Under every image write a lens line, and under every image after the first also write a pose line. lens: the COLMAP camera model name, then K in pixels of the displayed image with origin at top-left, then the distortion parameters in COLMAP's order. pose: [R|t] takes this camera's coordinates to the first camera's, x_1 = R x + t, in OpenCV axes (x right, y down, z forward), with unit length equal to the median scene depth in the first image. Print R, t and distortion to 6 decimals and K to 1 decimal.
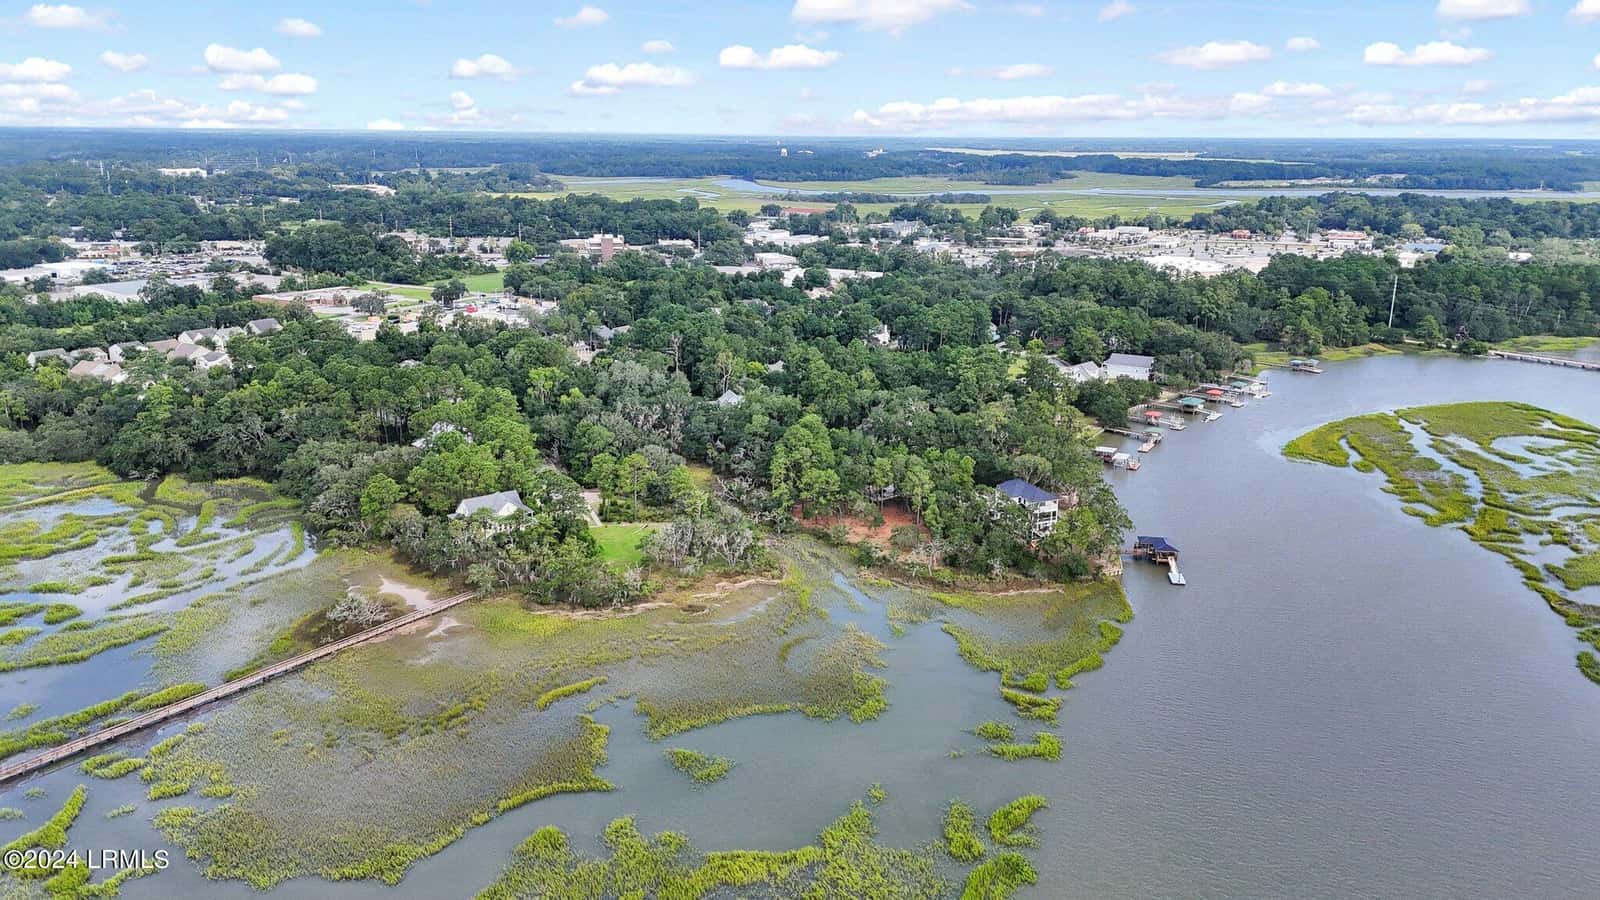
lens RADIAL K [[1166.0, 0, 800.0], [0, 1166.0, 450.0], [0, 0, 1]] dist [0.084903, -0.087114]
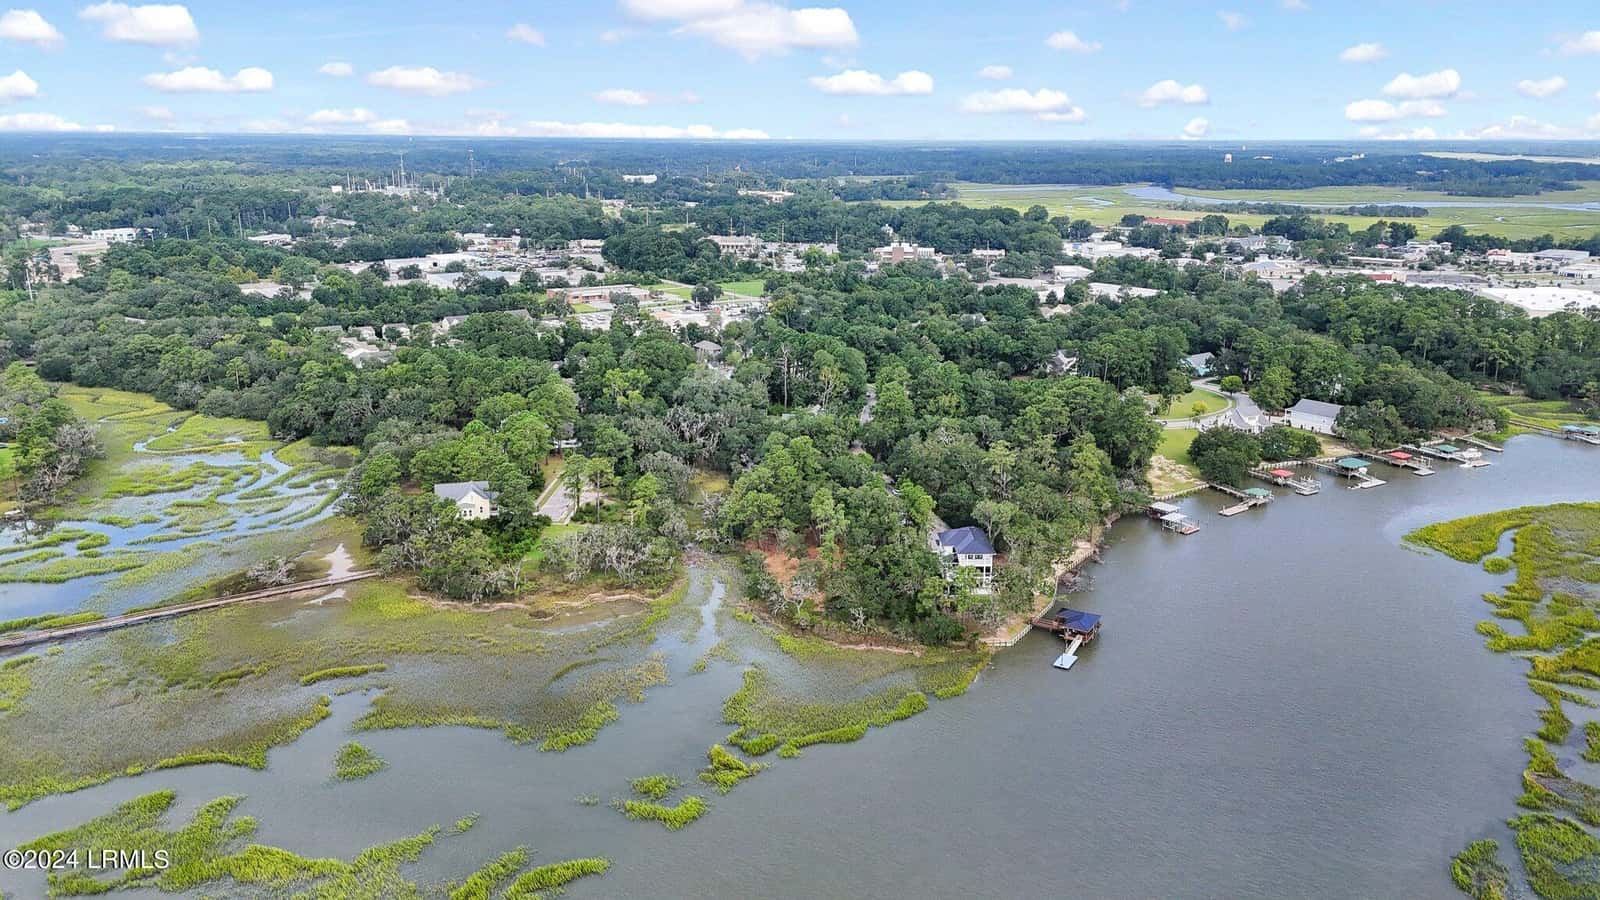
lens RADIAL K [[1166.0, 0, 800.0], [0, 1166.0, 450.0], [0, 0, 1]] dist [0.084903, -0.087114]
pose [[0.925918, 0.094888, -0.365612, 0.135676], [-0.096876, 0.995212, 0.012950, -0.011644], [0.365090, 0.023428, 0.930677, 0.038630]]
